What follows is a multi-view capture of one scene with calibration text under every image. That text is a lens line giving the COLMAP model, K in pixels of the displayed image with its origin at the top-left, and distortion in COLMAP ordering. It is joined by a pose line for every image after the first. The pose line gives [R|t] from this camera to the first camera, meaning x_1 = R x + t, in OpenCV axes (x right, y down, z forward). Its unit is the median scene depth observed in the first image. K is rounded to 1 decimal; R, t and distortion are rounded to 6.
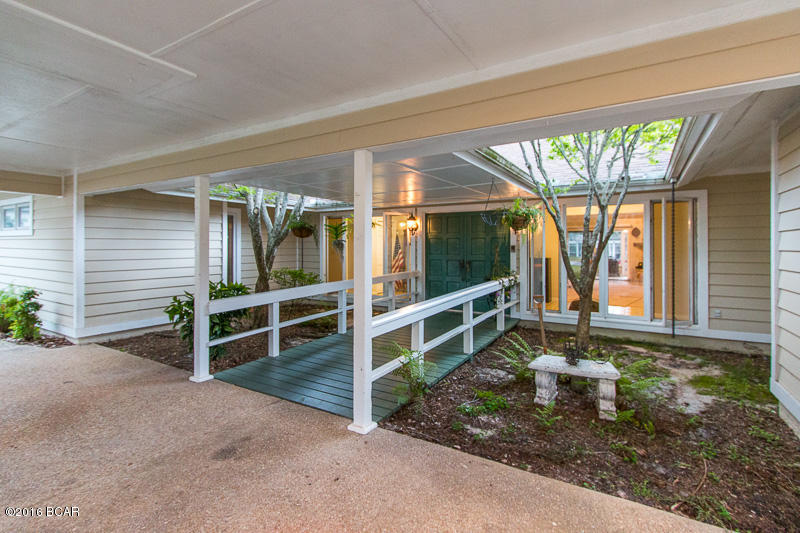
lens RADIAL K [[371.3, 0, 400.9], [0, 371.3, 238.9], [0, 0, 1]] dist [0.001286, 0.000265]
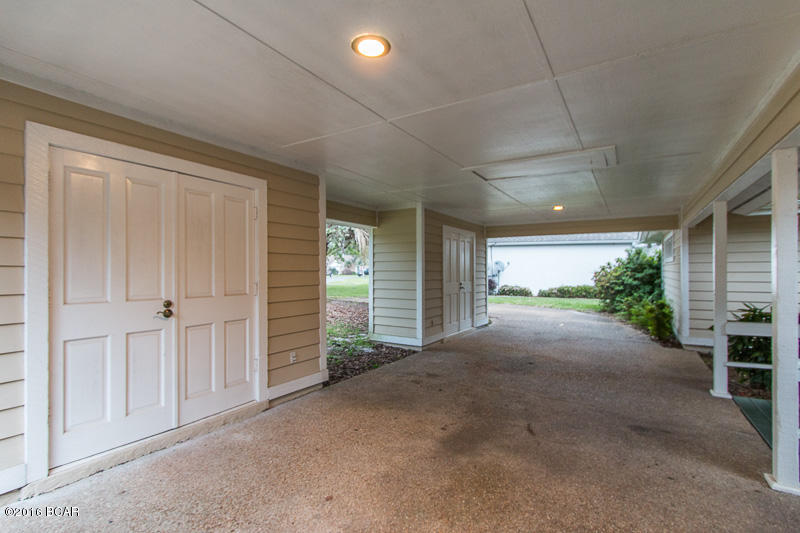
lens RADIAL K [[368.1, 0, 400.0], [0, 368.1, 266.5], [0, 0, 1]] dist [0.000755, 0.000093]
pose [[-0.013254, -0.010582, -0.999856, 0.484459], [0.003222, 0.999938, -0.010626, 0.029449], [0.999907, -0.003363, -0.013219, 0.137623]]
